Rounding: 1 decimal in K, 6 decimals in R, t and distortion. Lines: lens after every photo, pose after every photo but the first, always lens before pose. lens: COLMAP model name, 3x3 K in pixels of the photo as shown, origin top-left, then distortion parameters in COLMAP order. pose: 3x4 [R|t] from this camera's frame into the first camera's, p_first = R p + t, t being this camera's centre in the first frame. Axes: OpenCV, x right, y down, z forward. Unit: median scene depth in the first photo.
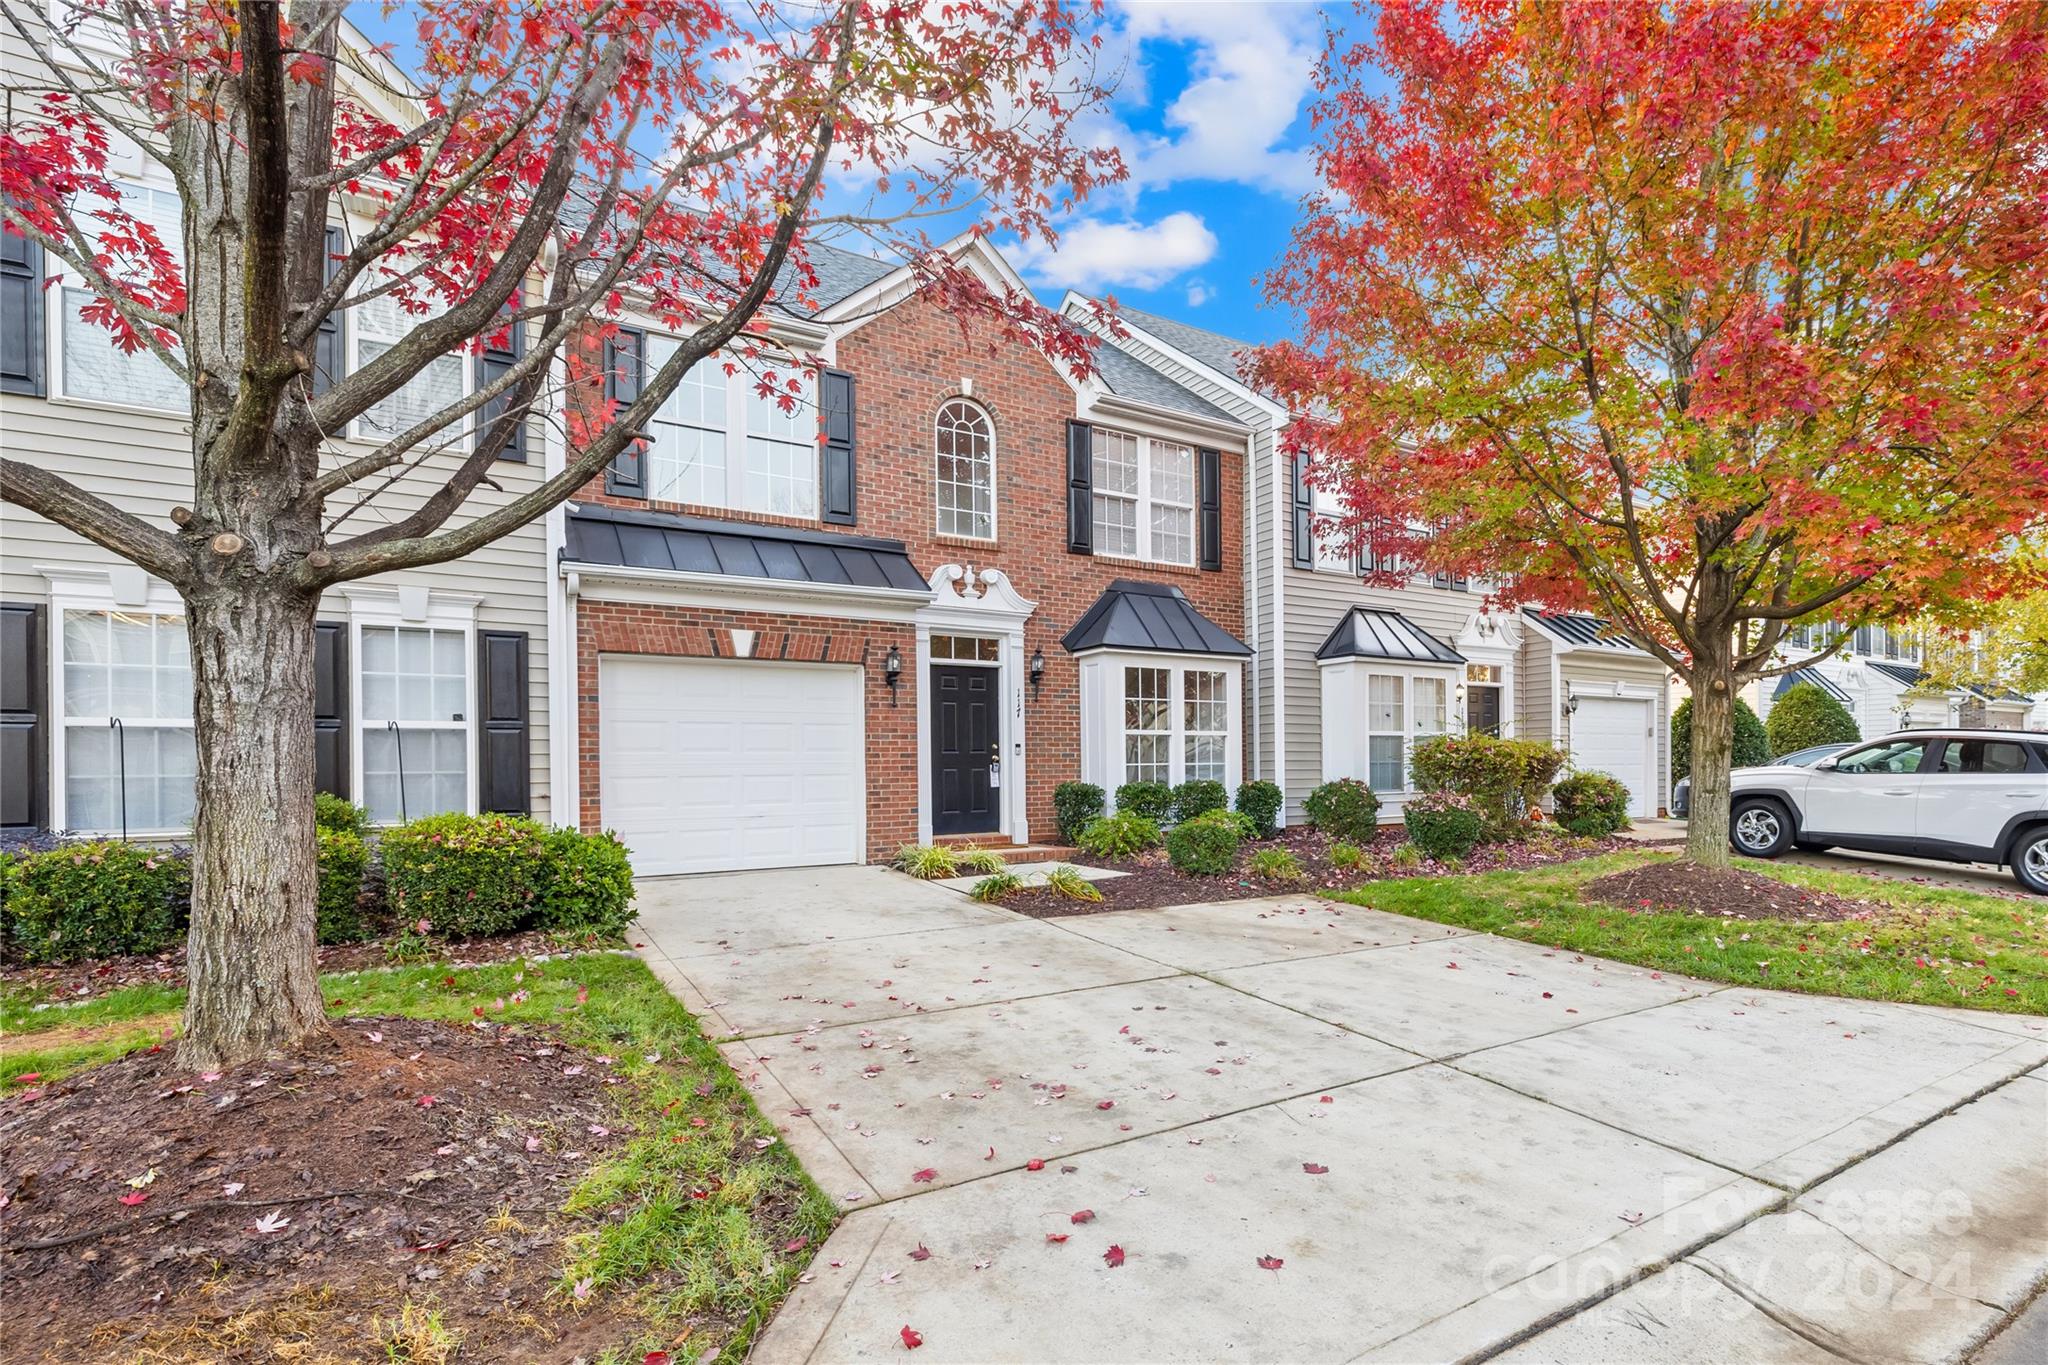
lens RADIAL K [[1110.0, 0, 1024.3], [0, 1110.0, 792.0], [0, 0, 1]] dist [-0.001679, -0.000242]
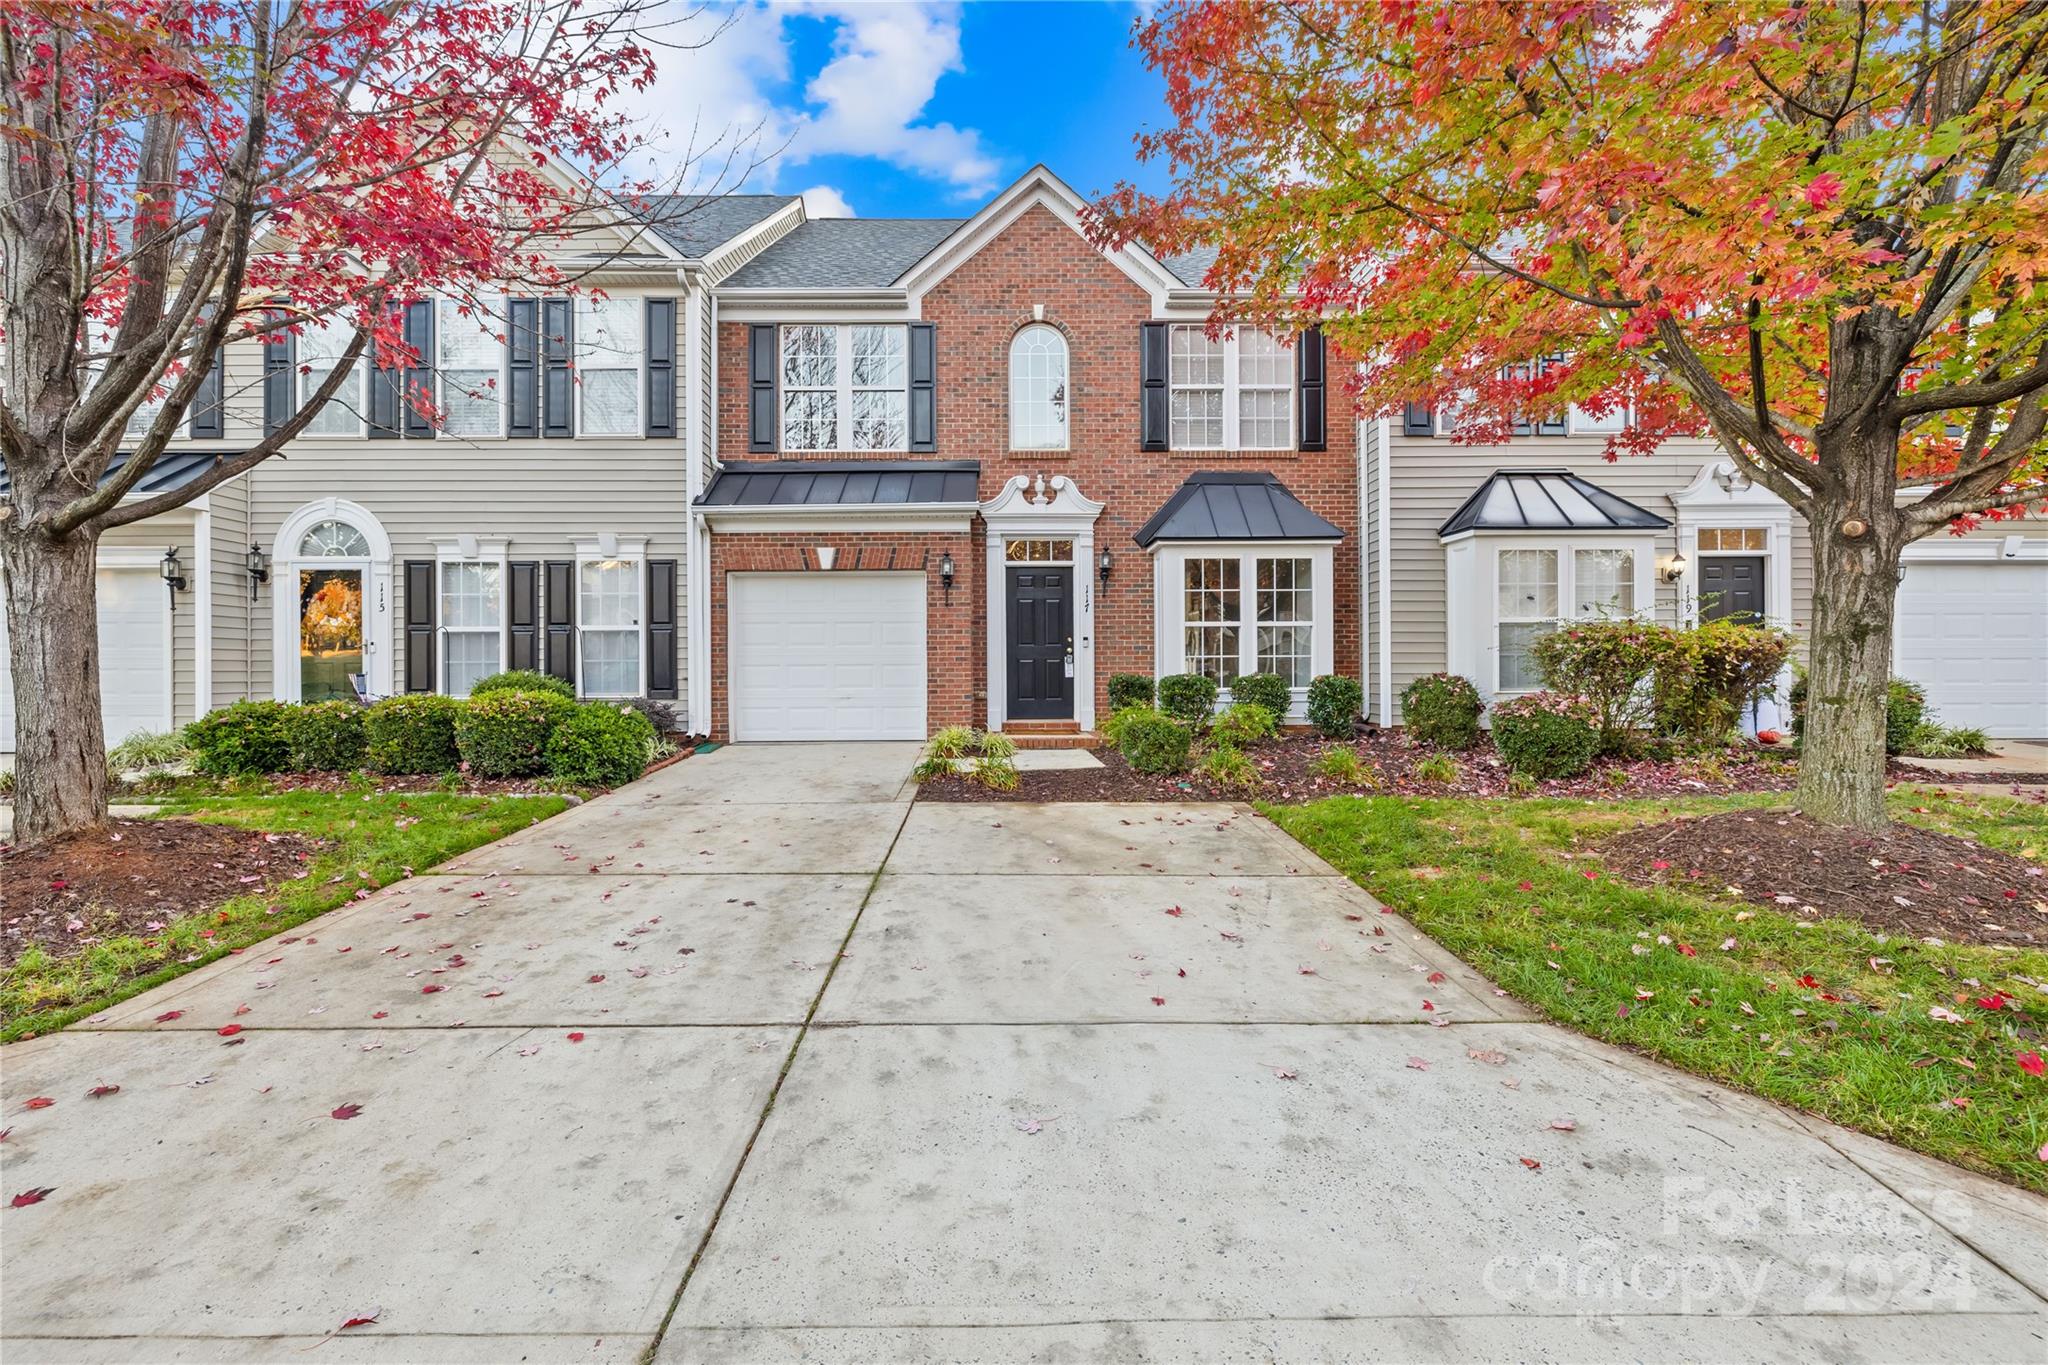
lens RADIAL K [[868.3, 0, 1013.3], [0, 868.3, 678.0], [0, 0, 1]] dist [-0.000790, -0.000250]
pose [[0.829869, 0.015619, -0.557739, 0.427572], [-0.016288, 0.999860, 0.003765, -0.006408], [0.557720, 0.005960, 0.830008, 0.285275]]
